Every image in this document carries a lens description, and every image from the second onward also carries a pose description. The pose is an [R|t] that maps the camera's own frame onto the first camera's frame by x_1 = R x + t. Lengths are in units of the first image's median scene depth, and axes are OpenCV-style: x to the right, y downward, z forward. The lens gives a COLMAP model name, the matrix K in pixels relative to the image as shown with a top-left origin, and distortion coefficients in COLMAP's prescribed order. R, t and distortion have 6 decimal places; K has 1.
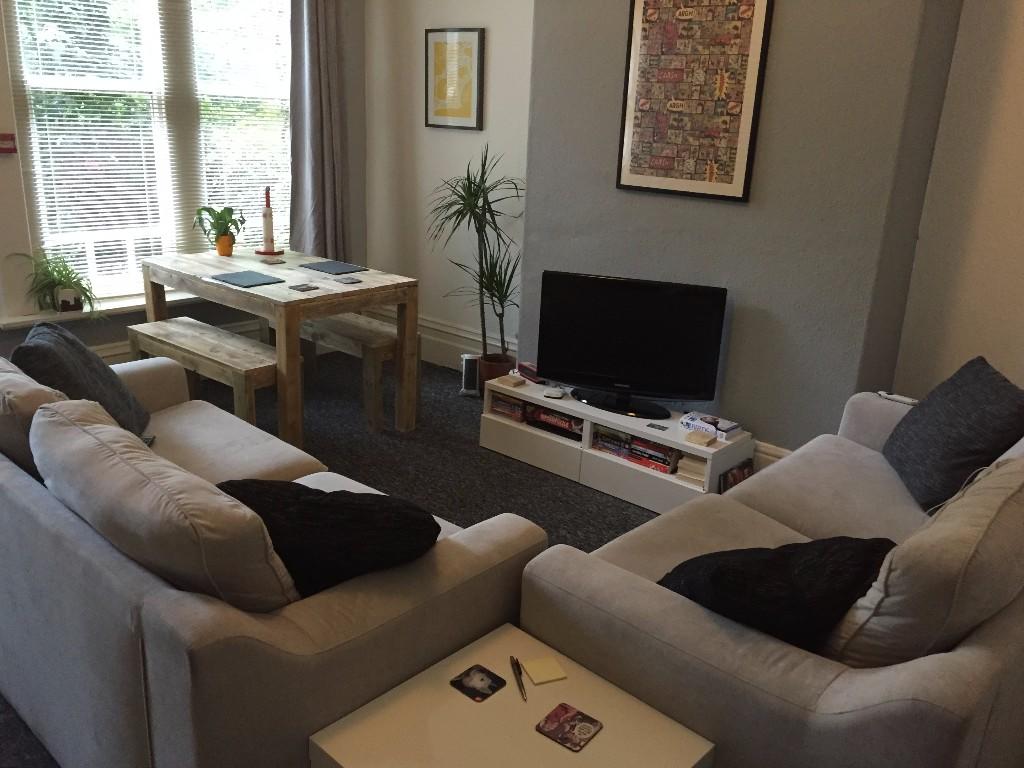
lens RADIAL K [[869.8, 0, 514.6], [0, 869.8, 385.6], [0, 0, 1]] dist [0.006661, 0.001685]
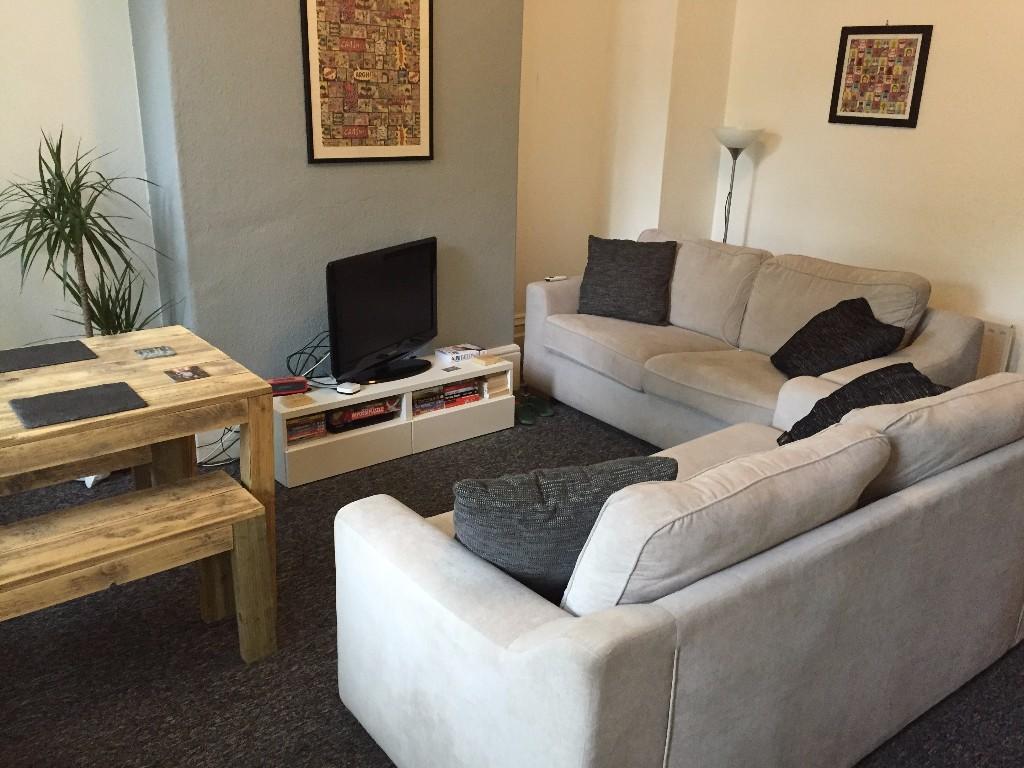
lens RADIAL K [[869.8, 0, 514.6], [0, 869.8, 385.6], [0, 0, 1]] dist [0.006661, 0.001685]
pose [[0.164661, -0.355867, 0.919916, -0.863554], [0.279831, 0.911180, 0.302399, -0.249780], [-0.945823, 0.207627, 0.249619, 0.654881]]
